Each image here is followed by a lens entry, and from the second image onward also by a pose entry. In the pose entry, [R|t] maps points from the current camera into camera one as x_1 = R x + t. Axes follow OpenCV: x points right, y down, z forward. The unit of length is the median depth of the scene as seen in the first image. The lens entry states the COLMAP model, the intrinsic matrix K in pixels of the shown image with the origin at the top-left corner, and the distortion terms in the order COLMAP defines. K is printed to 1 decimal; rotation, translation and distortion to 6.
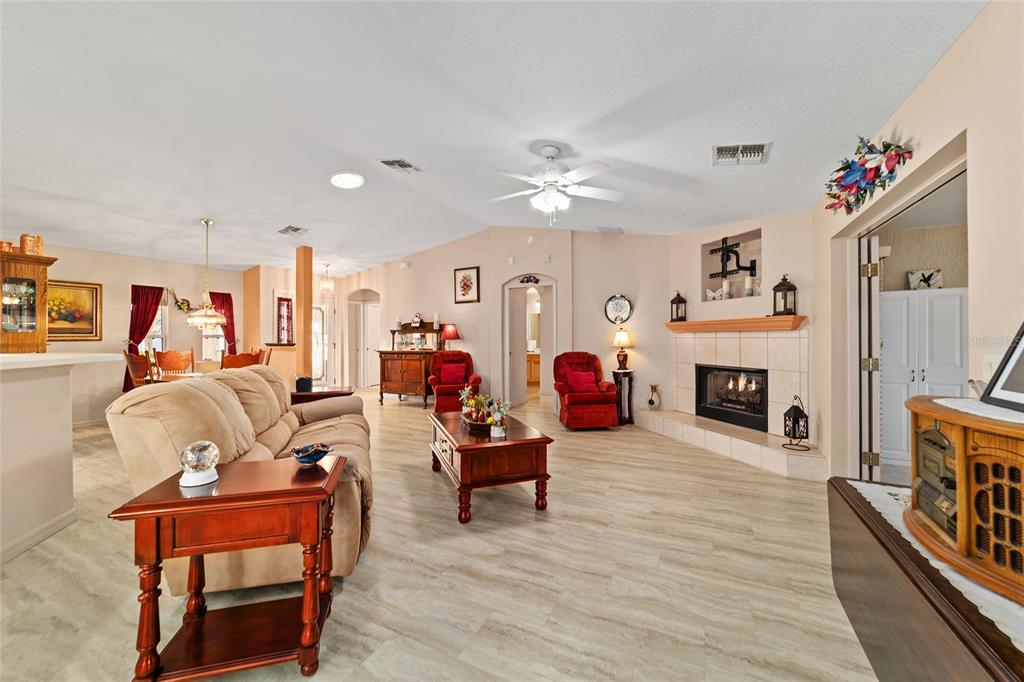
lens RADIAL K [[390.9, 0, 512.0], [0, 390.9, 341.0], [0, 0, 1]] dist [-0.000654, 0.000073]
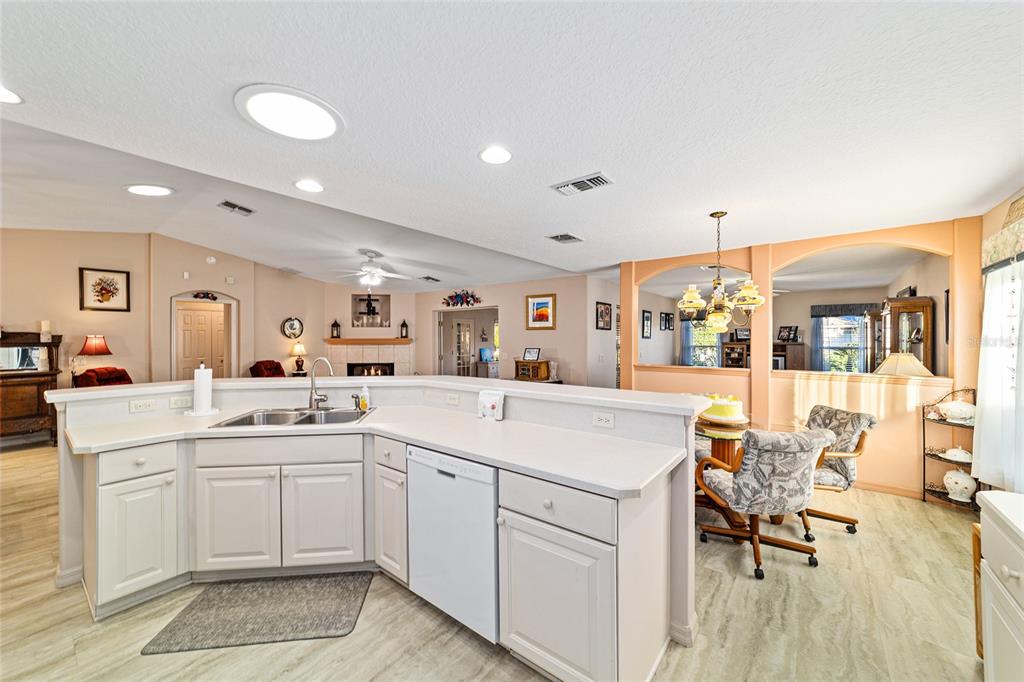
lens RADIAL K [[390.9, 0, 512.0], [0, 390.9, 341.0], [0, 0, 1]] dist [-0.000654, 0.000073]
pose [[0.202103, -0.002413, 0.979361, -1.044564], [0.011433, 0.999935, 0.000105, -0.030338], [-0.979297, 0.011175, 0.202118, -0.044924]]
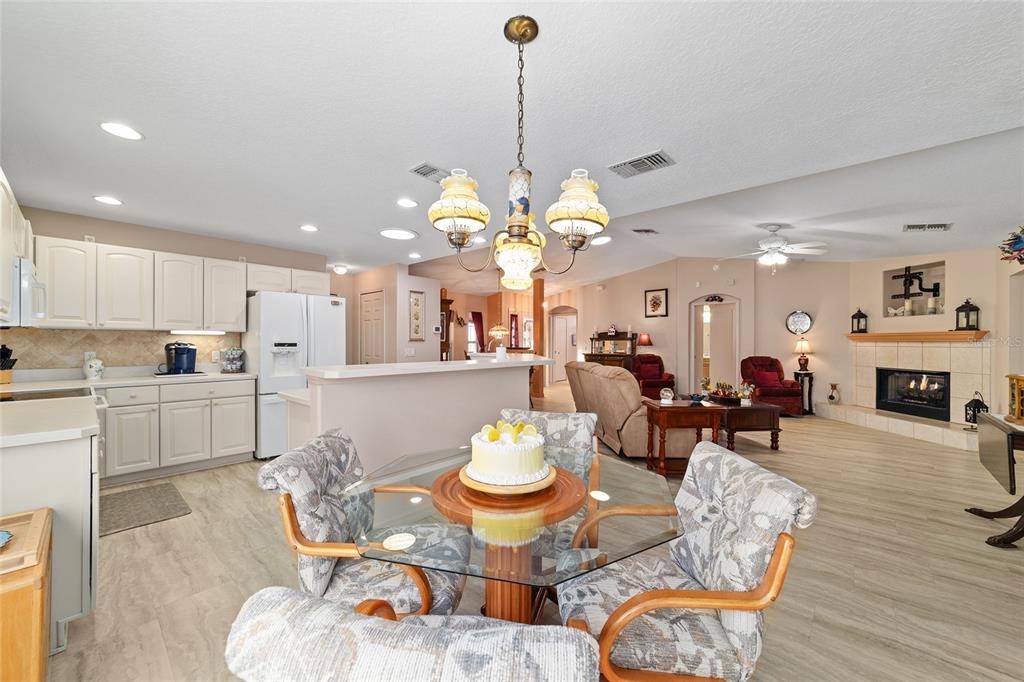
lens RADIAL K [[392.8, 0, 515.4], [0, 392.8, 344.9], [0, 0, 1]] dist [0.000099, 0.005818]
pose [[0.965487, 0.006668, -0.260366, -0.306860], [-0.006207, 0.999977, 0.002594, -0.008449], [0.260377, -0.000888, 0.965507, -0.499289]]
